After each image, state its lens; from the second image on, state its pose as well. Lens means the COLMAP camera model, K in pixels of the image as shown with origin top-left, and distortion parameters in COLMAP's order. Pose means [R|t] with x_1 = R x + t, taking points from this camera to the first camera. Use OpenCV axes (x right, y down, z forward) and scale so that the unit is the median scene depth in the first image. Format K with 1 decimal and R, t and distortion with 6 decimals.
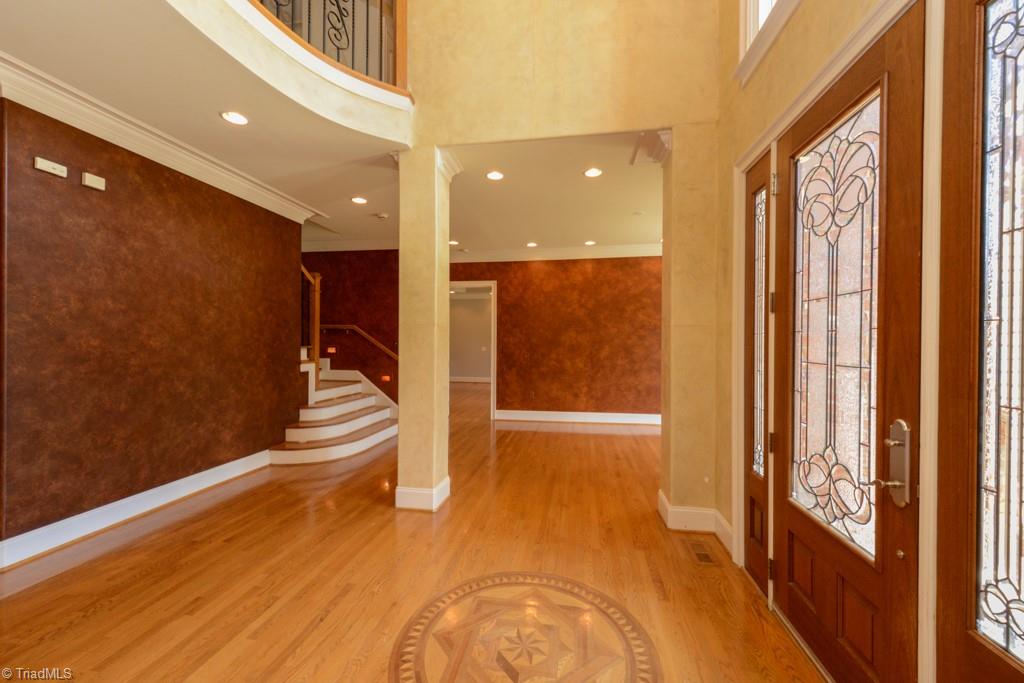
lens RADIAL K [[399.0, 0, 510.3], [0, 399.0, 342.5], [0, 0, 1]] dist [0.002213, 0.000108]
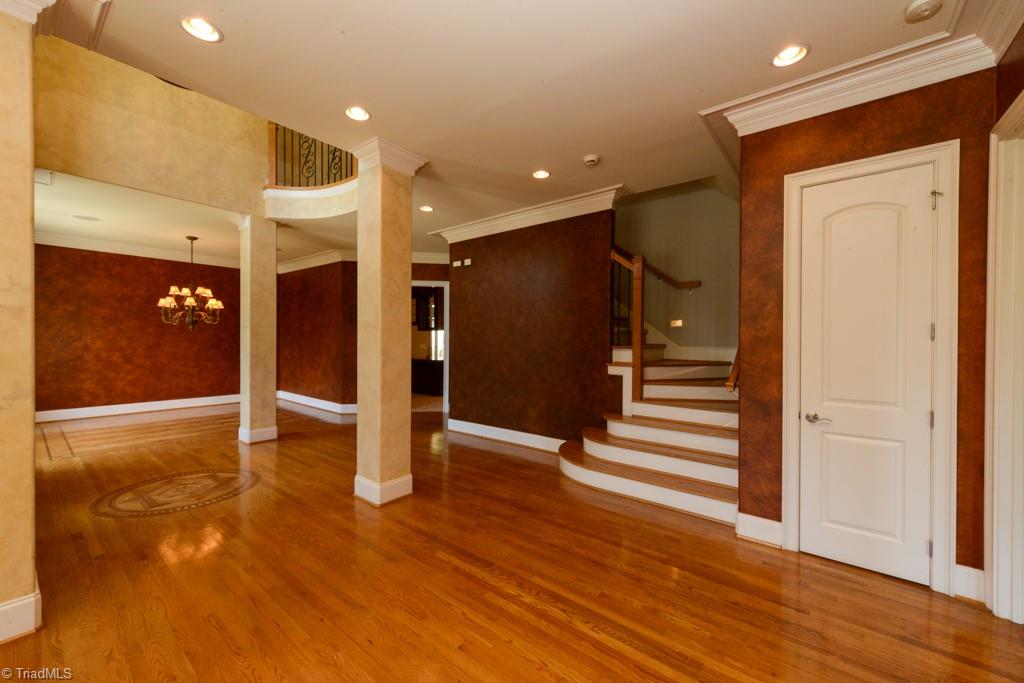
lens RADIAL K [[399.0, 0, 510.3], [0, 399.0, 342.5], [0, 0, 1]] dist [0.002213, 0.000108]
pose [[-0.484079, -0.003042, -0.875019, 0.454347], [-0.010366, 0.999944, 0.002258, 0.002660], [0.874963, 0.010164, -0.484083, 1.541574]]
